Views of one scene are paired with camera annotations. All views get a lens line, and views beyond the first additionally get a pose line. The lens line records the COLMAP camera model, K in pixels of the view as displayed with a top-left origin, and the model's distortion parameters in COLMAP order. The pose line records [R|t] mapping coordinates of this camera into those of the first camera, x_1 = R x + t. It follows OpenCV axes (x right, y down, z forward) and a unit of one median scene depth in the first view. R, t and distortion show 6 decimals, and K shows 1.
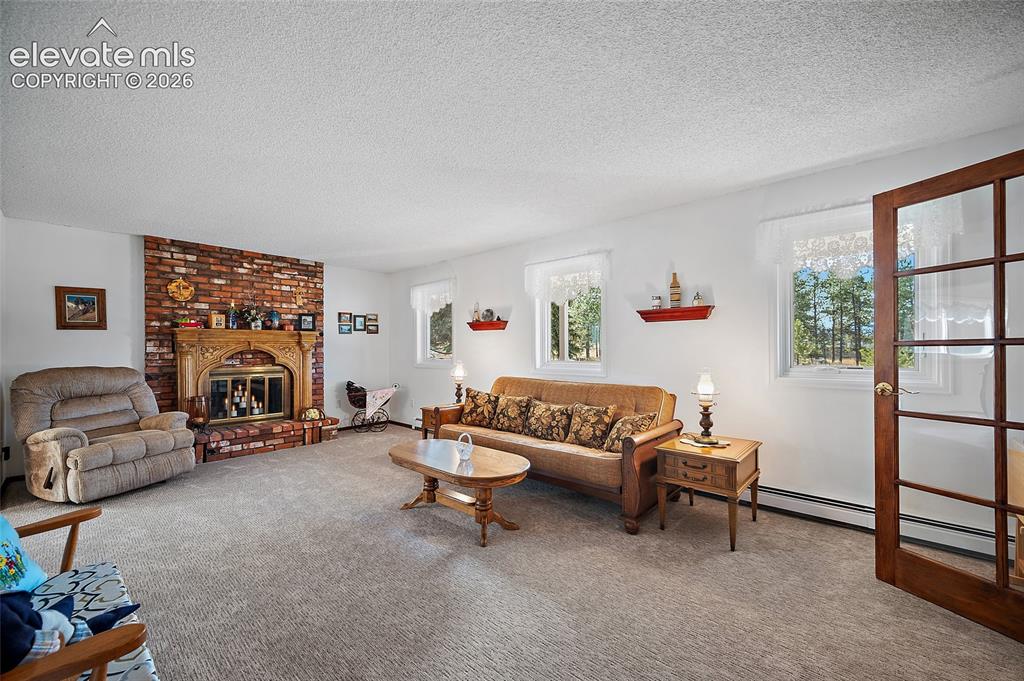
lens RADIAL K [[406.6, 0, 509.7], [0, 406.6, 347.3], [0, 0, 1]] dist [0.001149, -0.000362]
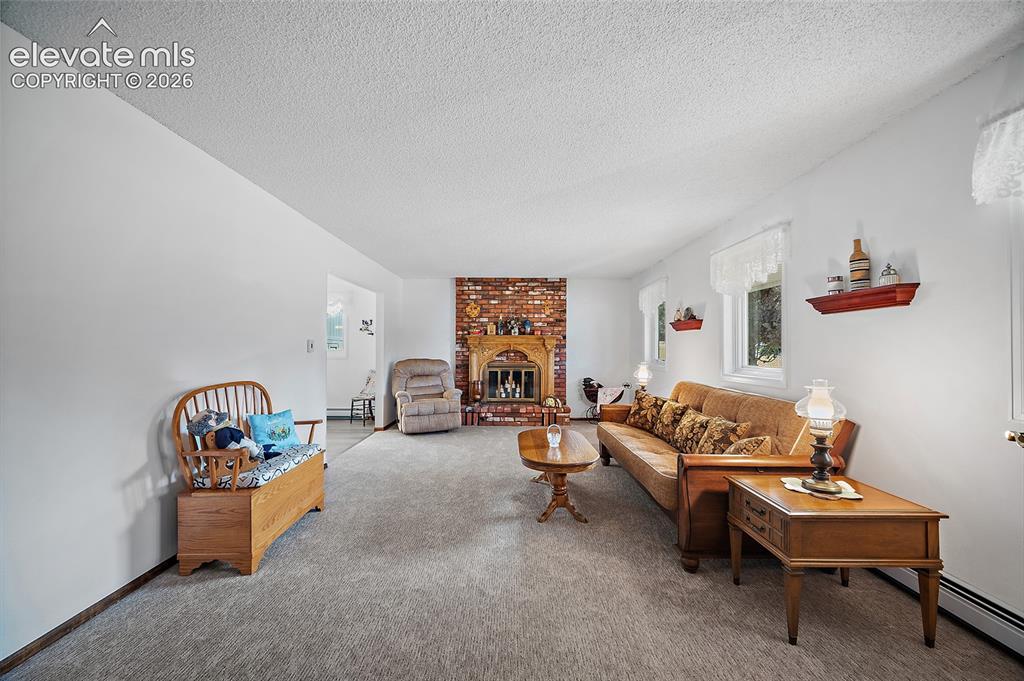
lens RADIAL K [[406.6, 0, 505.1], [0, 406.6, 345.2], [0, 0, 1]] dist [0.001149, -0.000362]
pose [[0.657286, -0.001775, -0.753639, 0.403781], [-0.004819, 0.999967, -0.006558, -0.000354], [0.753626, 0.007942, 0.657256, 0.092737]]
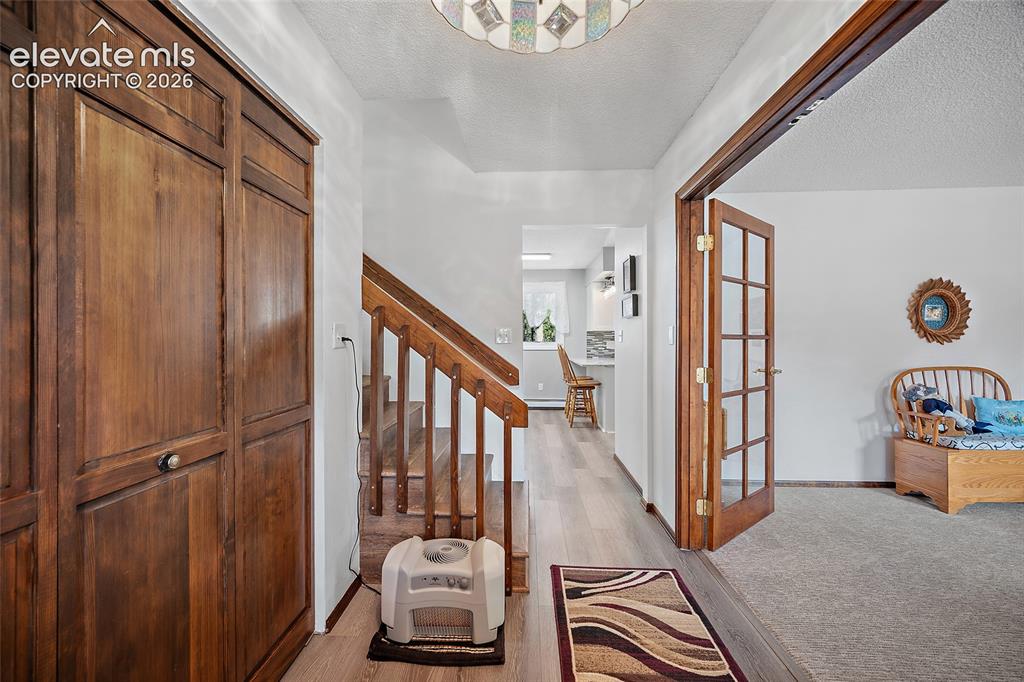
lens RADIAL K [[406.6, 0, 508.6], [0, 406.6, 340.9], [0, 0, 1]] dist [0.001149, -0.000362]
pose [[-0.768972, 0.006648, -0.639248, 0.880122], [0.002751, 0.999971, 0.007090, -0.000752], [0.639277, 0.003694, -0.768968, 0.283481]]
